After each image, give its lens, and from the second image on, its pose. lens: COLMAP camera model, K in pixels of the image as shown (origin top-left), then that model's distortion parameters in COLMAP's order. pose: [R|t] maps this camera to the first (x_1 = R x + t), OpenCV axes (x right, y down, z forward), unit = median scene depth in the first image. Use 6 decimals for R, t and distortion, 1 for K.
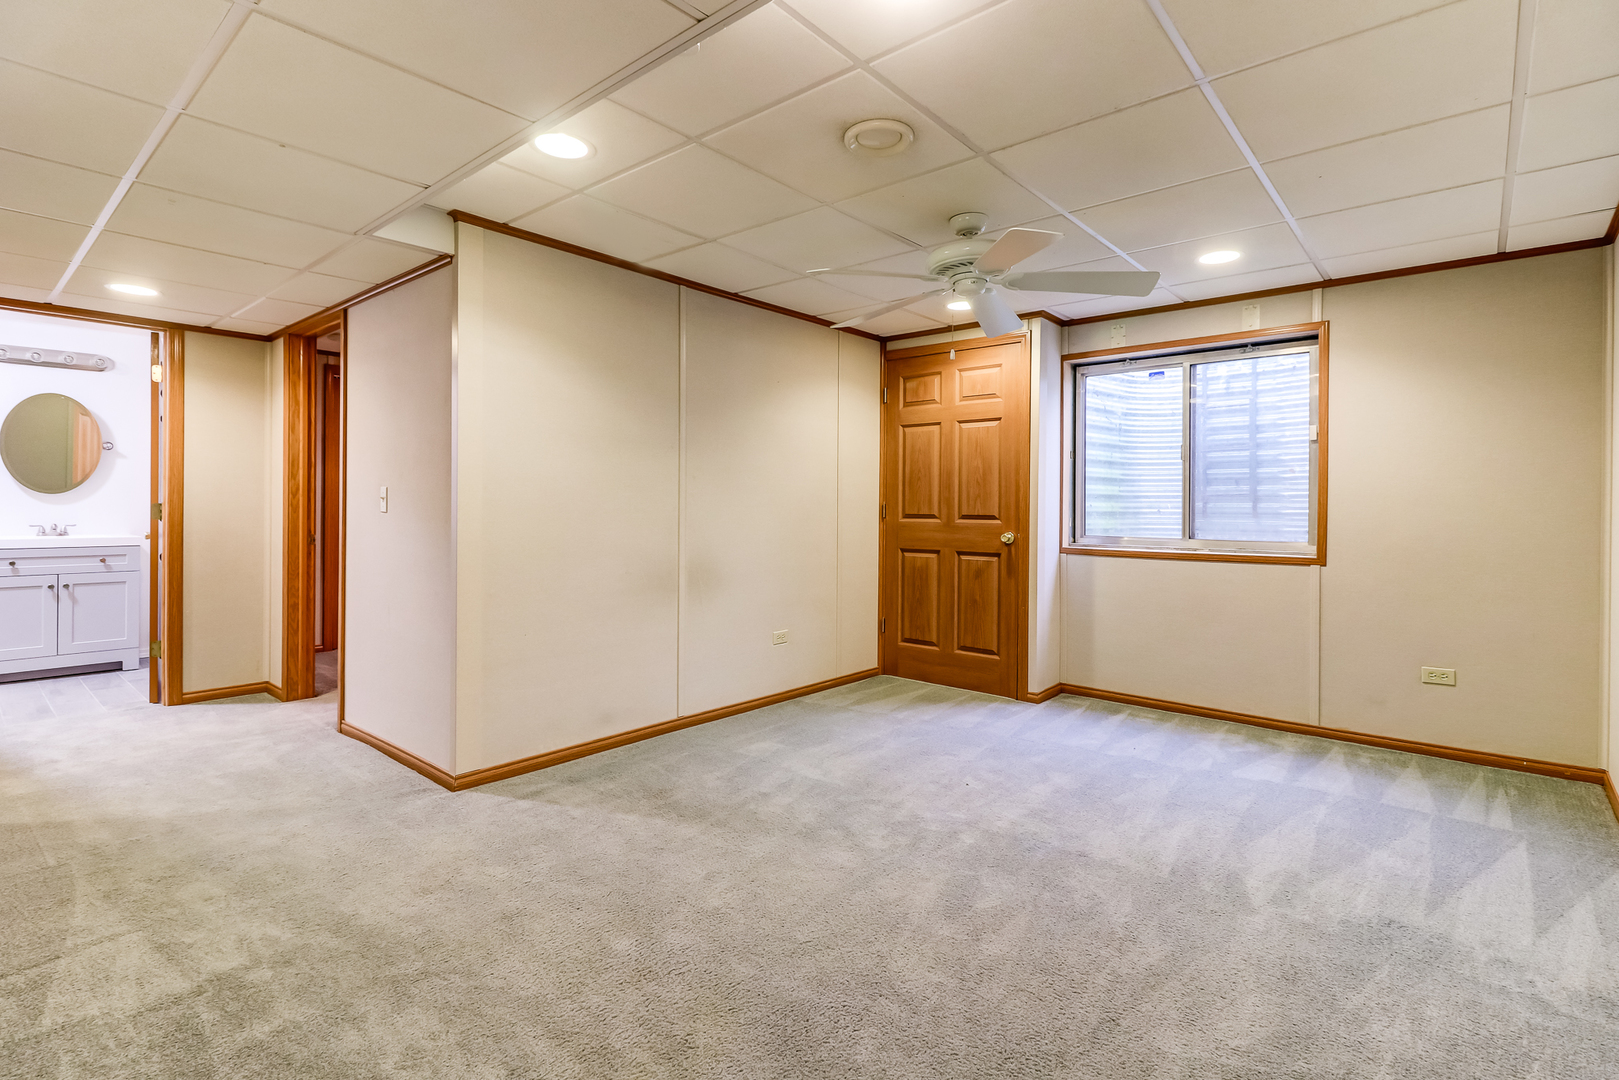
lens RADIAL K [[771.8, 0, 826.4], [0, 771.8, 503.6], [0, 0, 1]] dist [0.011226, -0.007321]
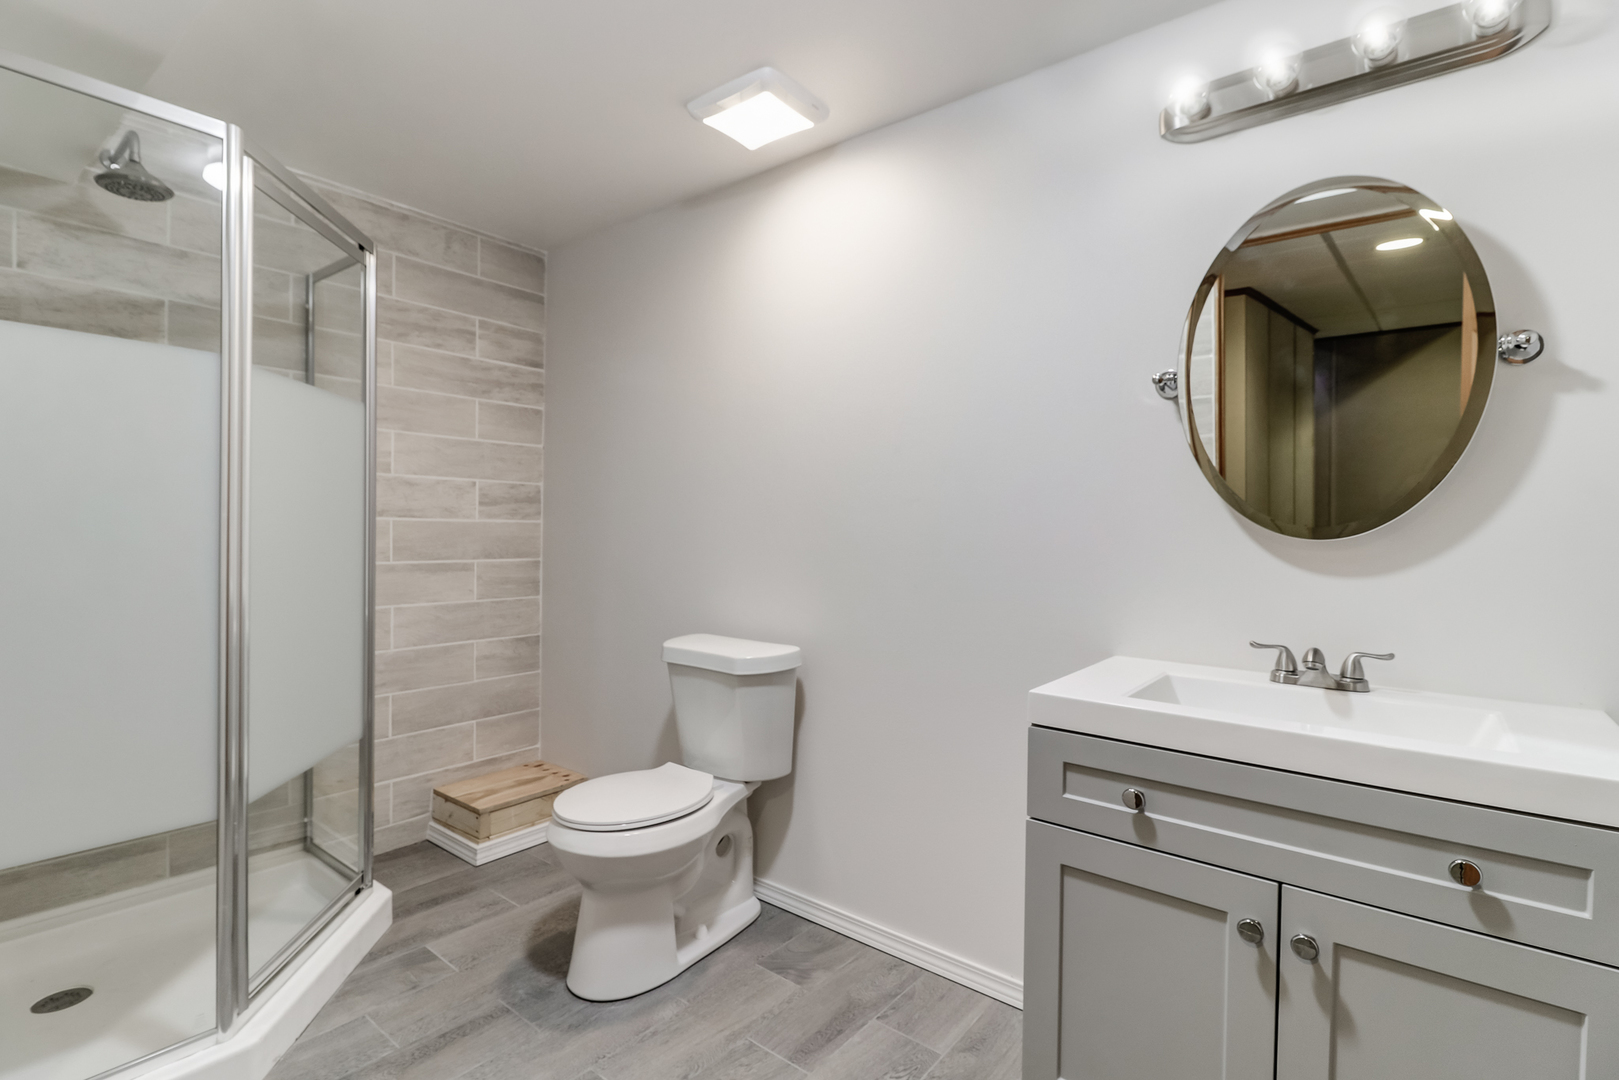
lens RADIAL K [[771.8, 0, 807.4], [0, 771.8, 536.4], [0, 0, 1]] dist [0.011226, -0.007321]
pose [[0.038512, 0.009758, -0.999210, -0.756444], [-0.010630, 0.999900, 0.009355, -0.014468], [0.999202, 0.010262, 0.038612, 0.839030]]
